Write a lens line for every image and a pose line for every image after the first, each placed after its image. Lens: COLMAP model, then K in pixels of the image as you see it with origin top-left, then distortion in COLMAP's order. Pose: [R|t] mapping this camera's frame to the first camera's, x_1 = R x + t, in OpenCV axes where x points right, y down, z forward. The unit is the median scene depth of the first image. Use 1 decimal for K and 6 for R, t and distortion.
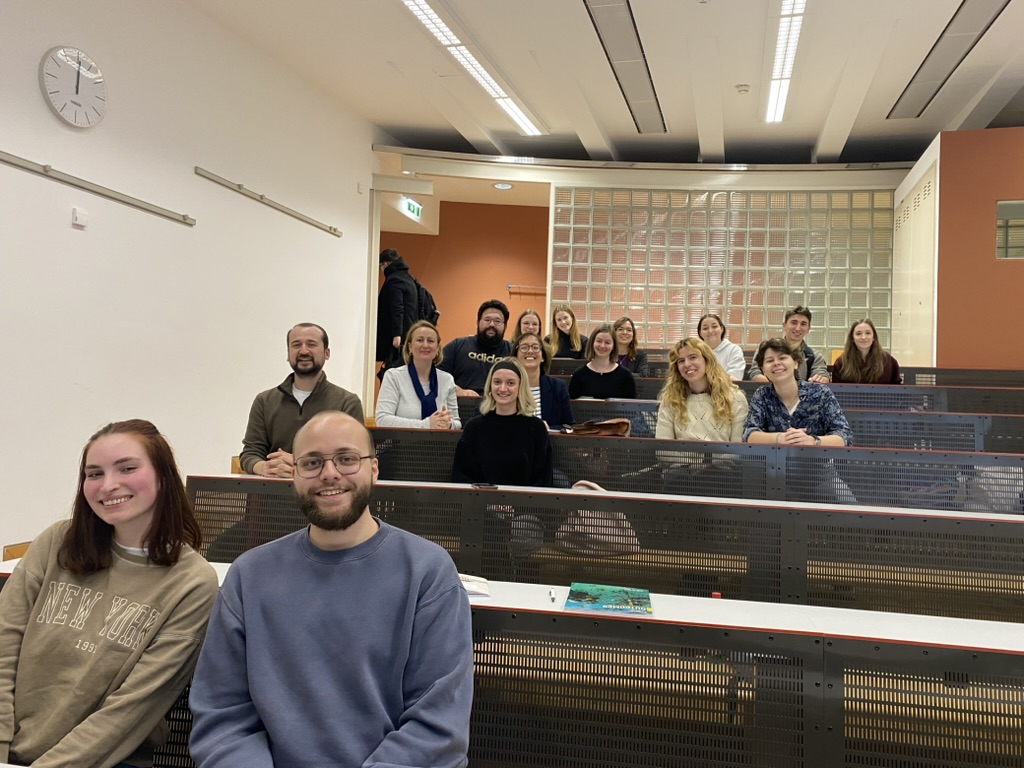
lens RADIAL K [[804.1, 0, 512.0], [0, 804.1, 384.0], [0, 0, 1]] dist [-0.003768, -0.006589]
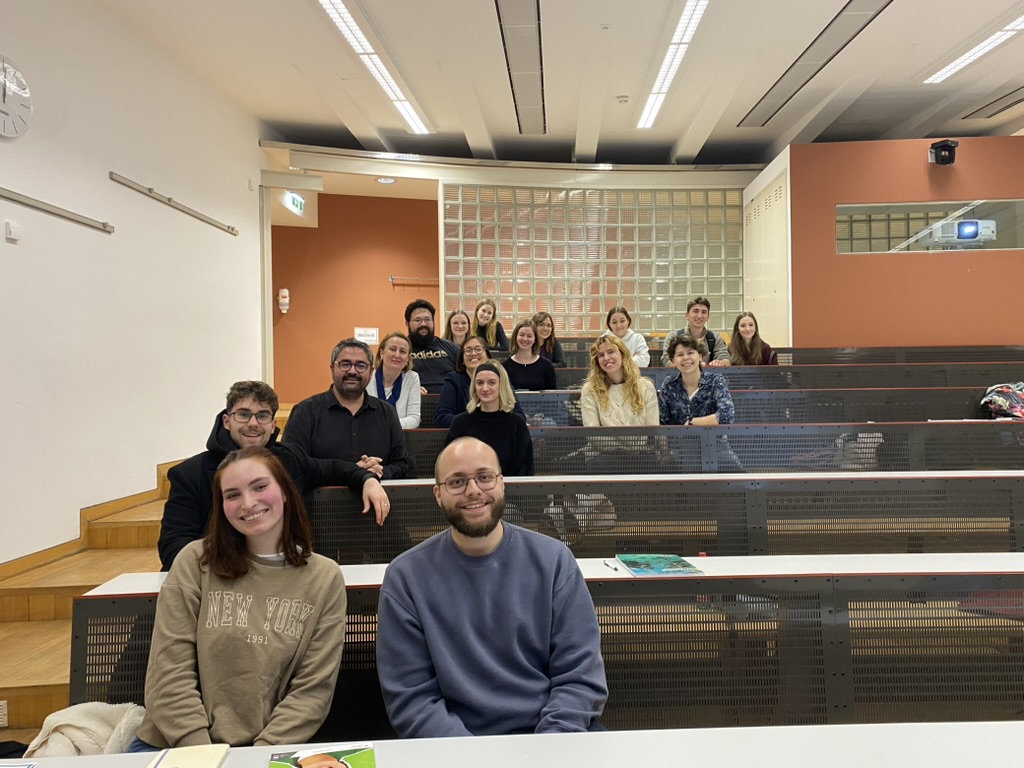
lens RADIAL K [[804.1, 0, 512.0], [0, 804.1, 384.0], [0, 0, 1]] dist [-0.003768, -0.006589]
pose [[0.975447, -0.046155, 0.215342, -0.105187], [0.039500, 0.998603, 0.035106, -0.021713], [-0.216661, -0.025738, 0.975907, -0.045402]]
